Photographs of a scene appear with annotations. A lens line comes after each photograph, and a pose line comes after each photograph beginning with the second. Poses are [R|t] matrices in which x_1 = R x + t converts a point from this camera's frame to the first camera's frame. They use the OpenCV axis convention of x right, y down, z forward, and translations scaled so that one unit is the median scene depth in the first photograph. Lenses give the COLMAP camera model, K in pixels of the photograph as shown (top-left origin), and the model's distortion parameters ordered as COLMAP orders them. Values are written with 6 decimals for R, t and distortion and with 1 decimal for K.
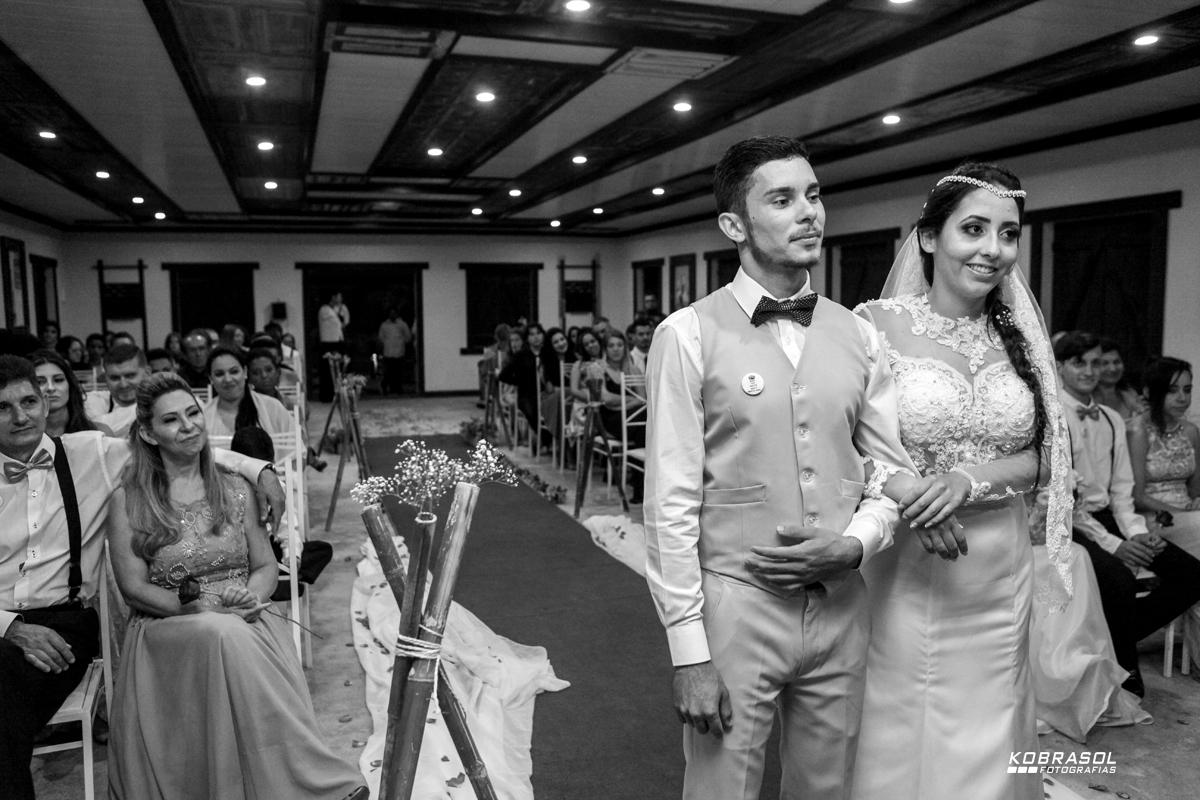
lens RADIAL K [[881.3, 0, 576.5], [0, 881.3, 411.4], [0, 0, 1]] dist [-0.063557, 0.019605]
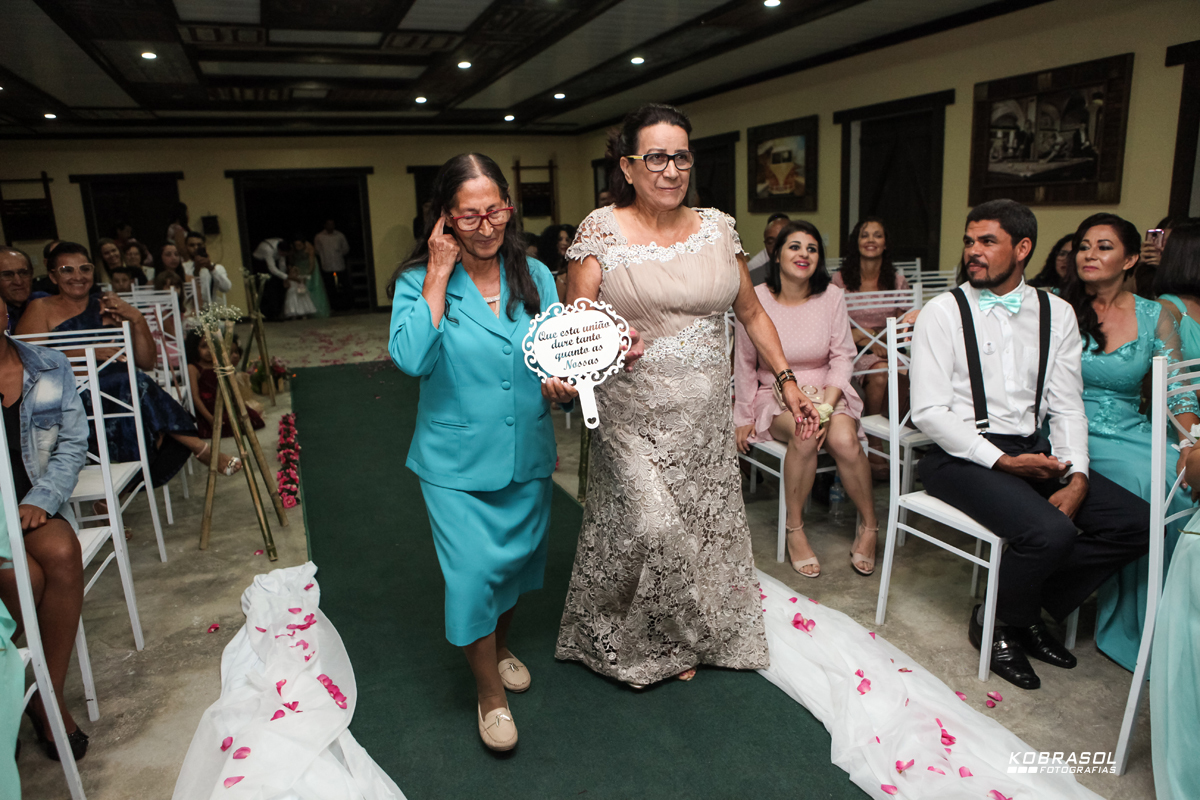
lens RADIAL K [[796.8, 0, 593.4], [0, 796.8, 394.5], [0, 0, 1]] dist [-0.084592, 0.047931]
pose [[0.996007, -0.045698, 0.076692, -0.013329], [0.037650, 0.993939, 0.103288, -0.008846], [-0.080947, -0.099988, 0.991690, 0.148813]]
